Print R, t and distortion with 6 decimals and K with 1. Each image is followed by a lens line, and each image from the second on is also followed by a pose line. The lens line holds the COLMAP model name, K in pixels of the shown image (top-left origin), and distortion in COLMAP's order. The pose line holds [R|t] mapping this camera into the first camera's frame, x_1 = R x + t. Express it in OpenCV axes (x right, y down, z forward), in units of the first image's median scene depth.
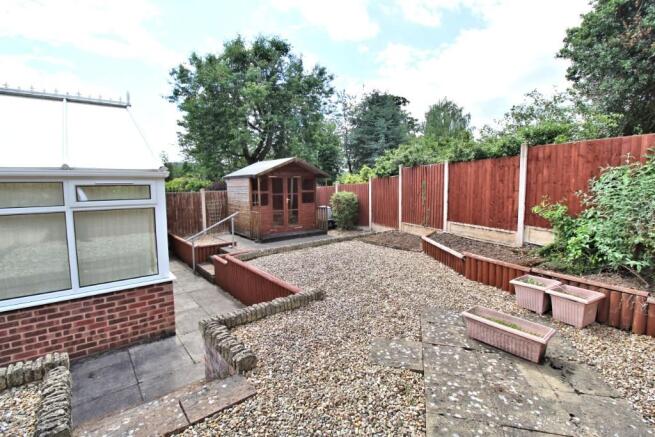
lens RADIAL K [[309.8, 0, 327.1], [0, 309.8, 213.3], [0, 0, 1]] dist [-0.005979, -0.004483]
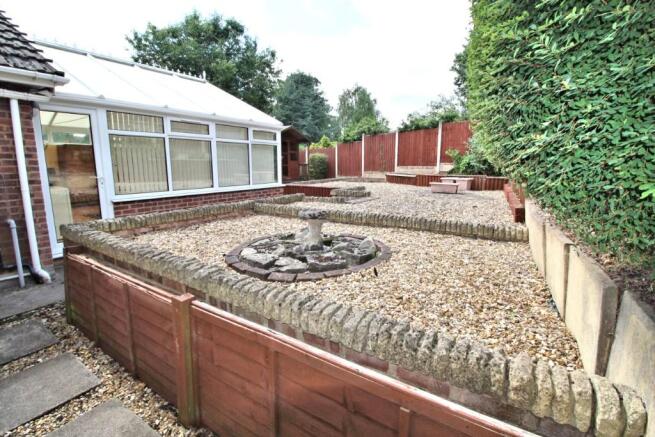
lens RADIAL K [[309.8, 0, 326.1], [0, 309.8, 219.9], [0, 0, 1]] dist [-0.005979, -0.004483]
pose [[0.954151, -0.041994, 0.296366, -0.404997], [0.016361, 0.995946, 0.088449, 0.128290], [-0.298879, -0.079545, 0.950970, -0.433840]]
